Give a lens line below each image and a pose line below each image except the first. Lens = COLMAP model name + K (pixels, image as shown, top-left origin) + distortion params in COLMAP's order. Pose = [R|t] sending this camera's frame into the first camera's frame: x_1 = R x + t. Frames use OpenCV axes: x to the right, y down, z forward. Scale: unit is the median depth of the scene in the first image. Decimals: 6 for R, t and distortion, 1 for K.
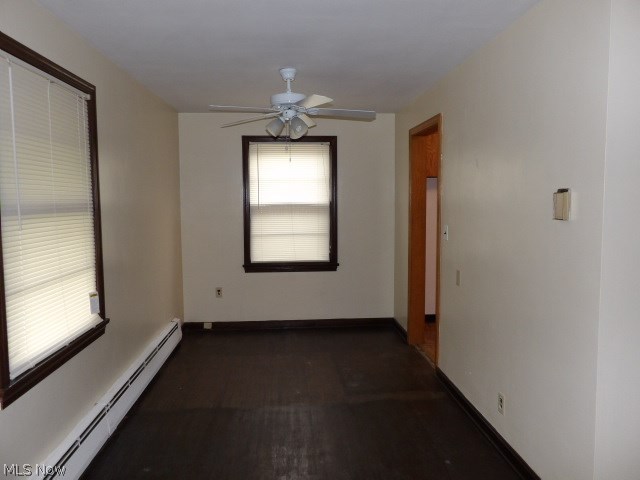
lens RADIAL K [[456.1, 0, 321.6], [0, 456.1, 238.9], [0, 0, 1]] dist [-0.023750, 0.012391]
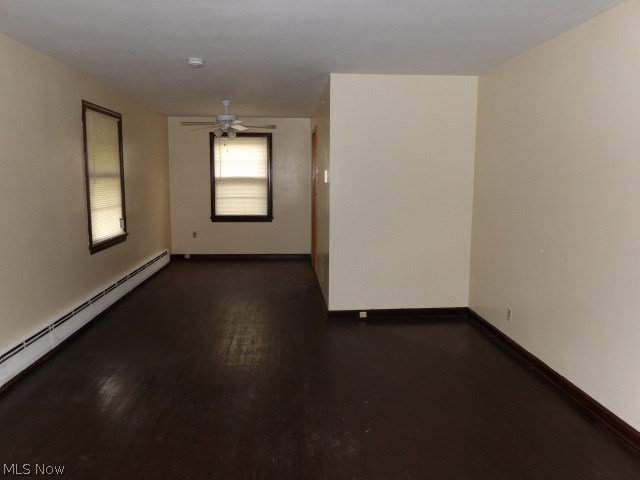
lens RADIAL K [[456.1, 0, 319.5], [0, 456.1, 239.8], [0, 0, 1]] dist [-0.023750, 0.012391]
pose [[0.999833, 0.017304, -0.005799, 0.206741], [-0.016995, 0.998622, 0.049649, 0.052270], [0.006650, -0.049542, 0.998750, -0.535227]]
